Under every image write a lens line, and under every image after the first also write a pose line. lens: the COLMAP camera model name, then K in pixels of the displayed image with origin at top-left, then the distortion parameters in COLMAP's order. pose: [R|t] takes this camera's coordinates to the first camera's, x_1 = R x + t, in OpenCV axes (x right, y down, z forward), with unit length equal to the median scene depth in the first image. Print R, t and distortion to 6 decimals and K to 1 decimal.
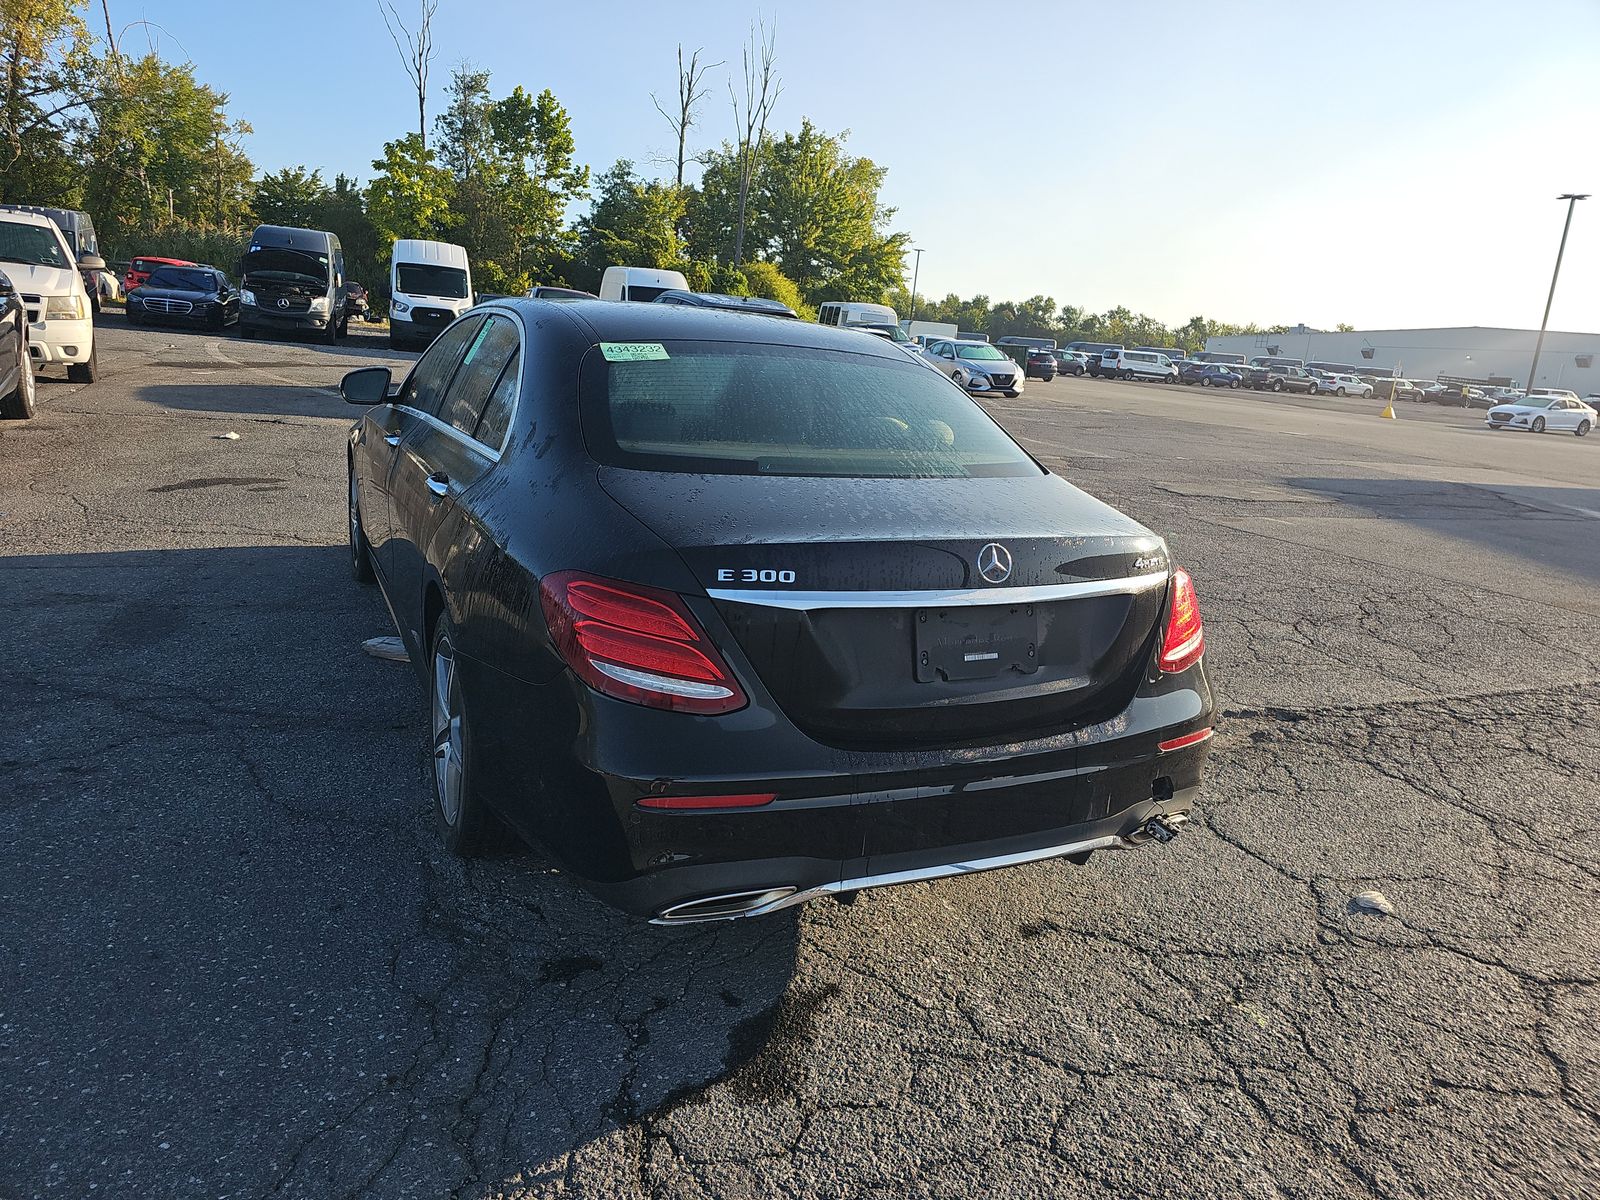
lens RADIAL K [[1081.9, 0, 806.6], [0, 1081.9, 586.1], [0, 0, 1]] dist [0.053065, -0.054940]
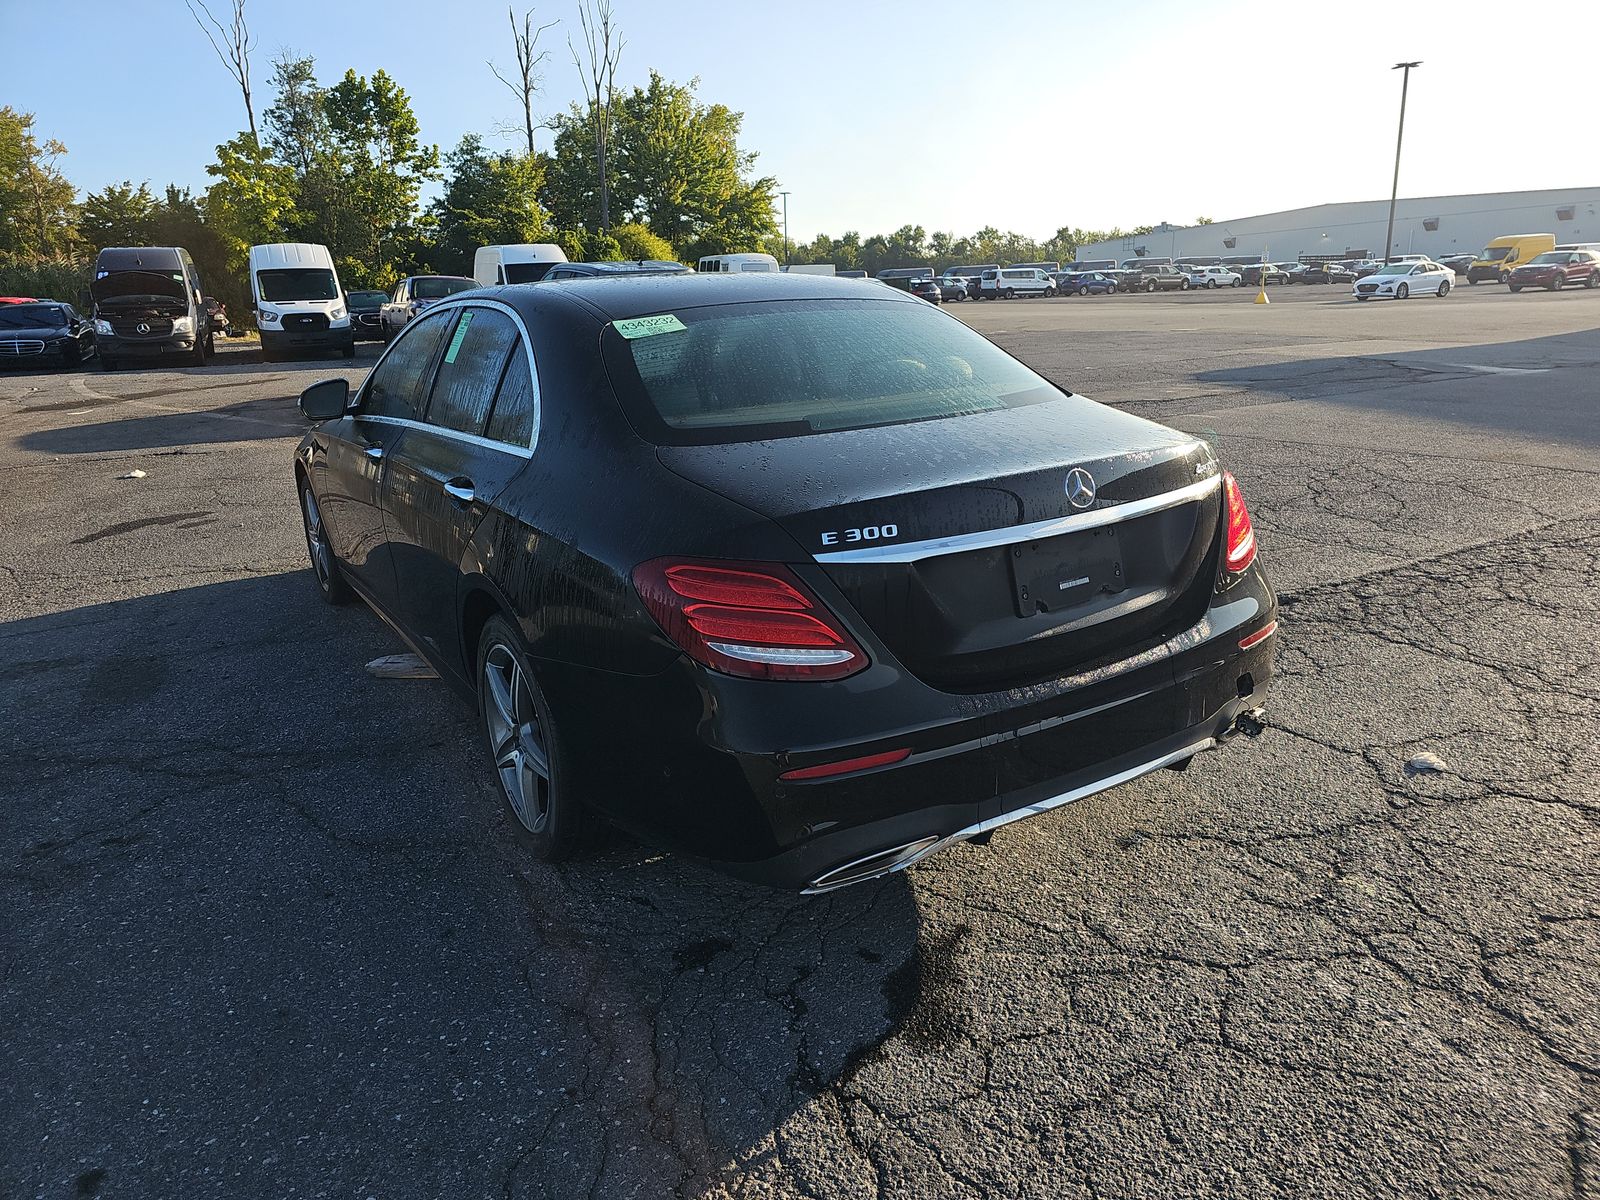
lens RADIAL K [[1081.9, 0, 805.5], [0, 1081.9, 587.7], [0, 0, 1]] dist [0.053065, -0.054940]
pose [[0.986656, -0.145643, 0.072786, -0.118553], [0.142343, 0.988620, 0.048664, -0.011143], [-0.079045, -0.037654, 0.996160, 0.013209]]
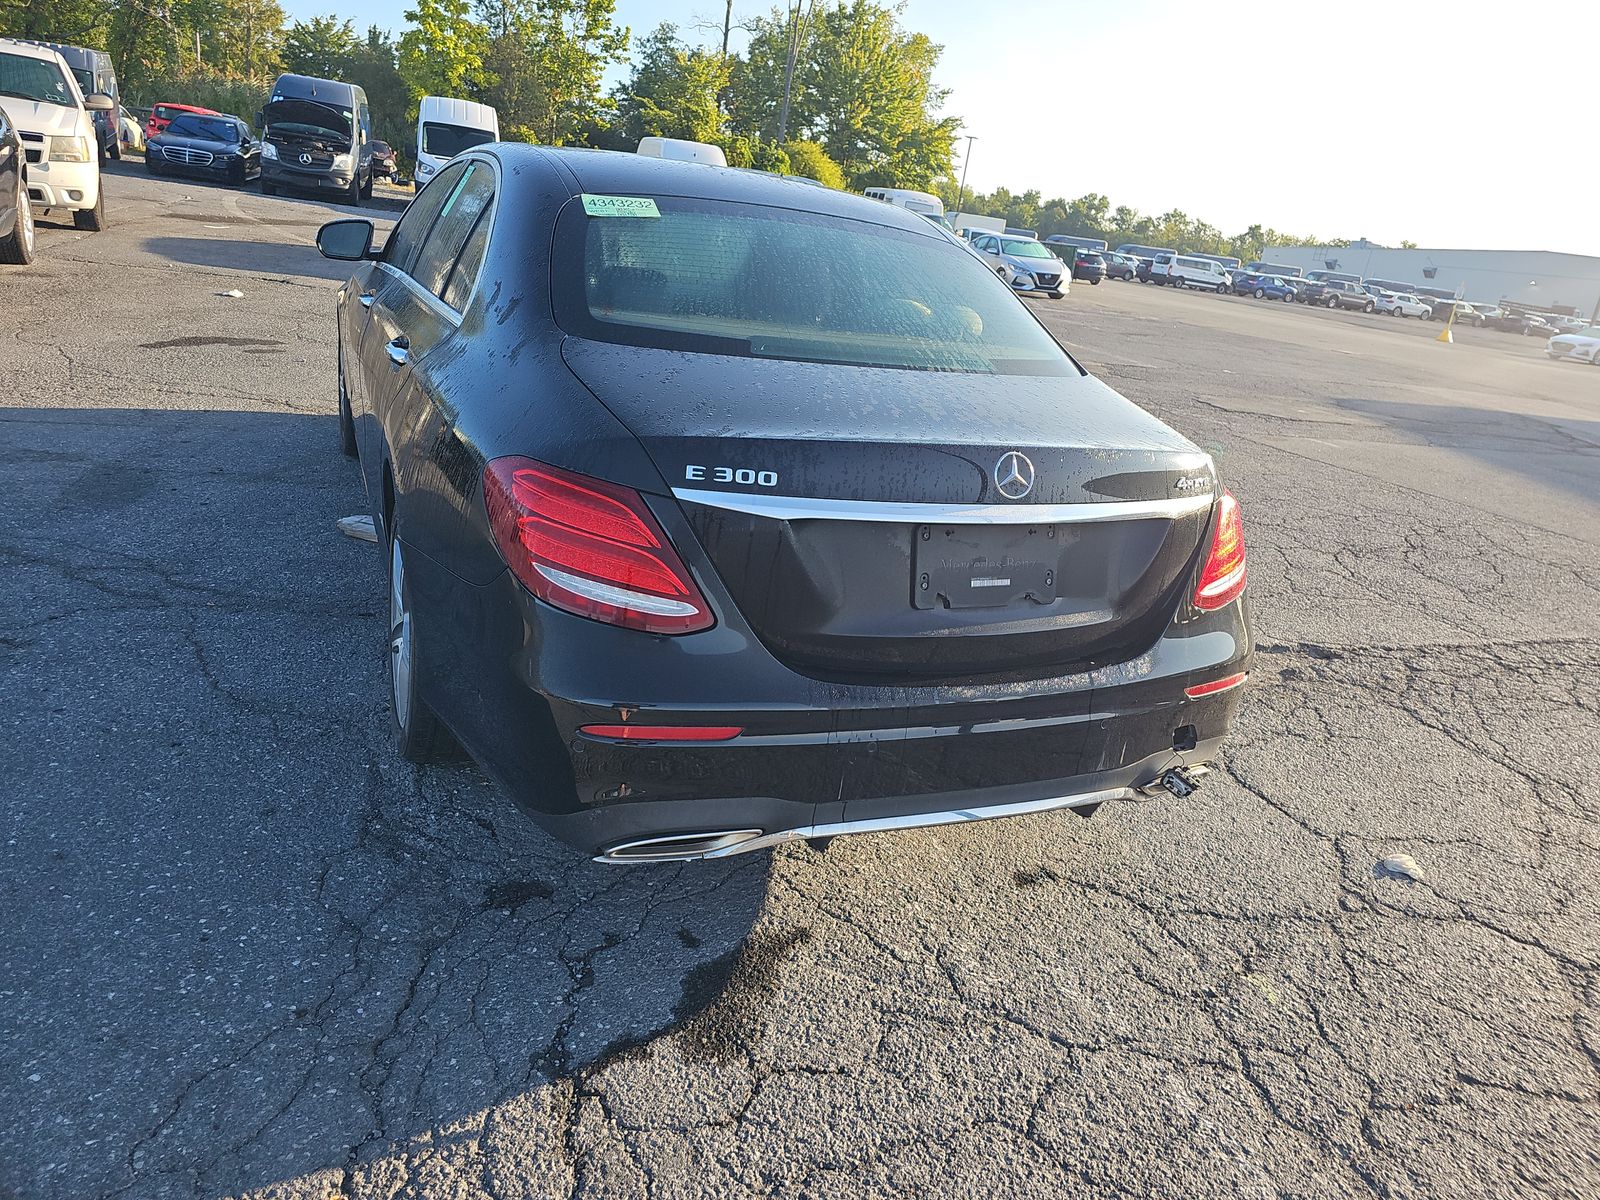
lens RADIAL K [[1081.9, 0, 812.0], [0, 1081.9, 593.1], [0, 0, 1]] dist [0.053065, -0.054940]
pose [[0.998283, 0.056637, -0.014954, 0.023430], [-0.054844, 0.993369, 0.101042, -0.004649], [0.020577, -0.100048, 0.994770, 0.098261]]
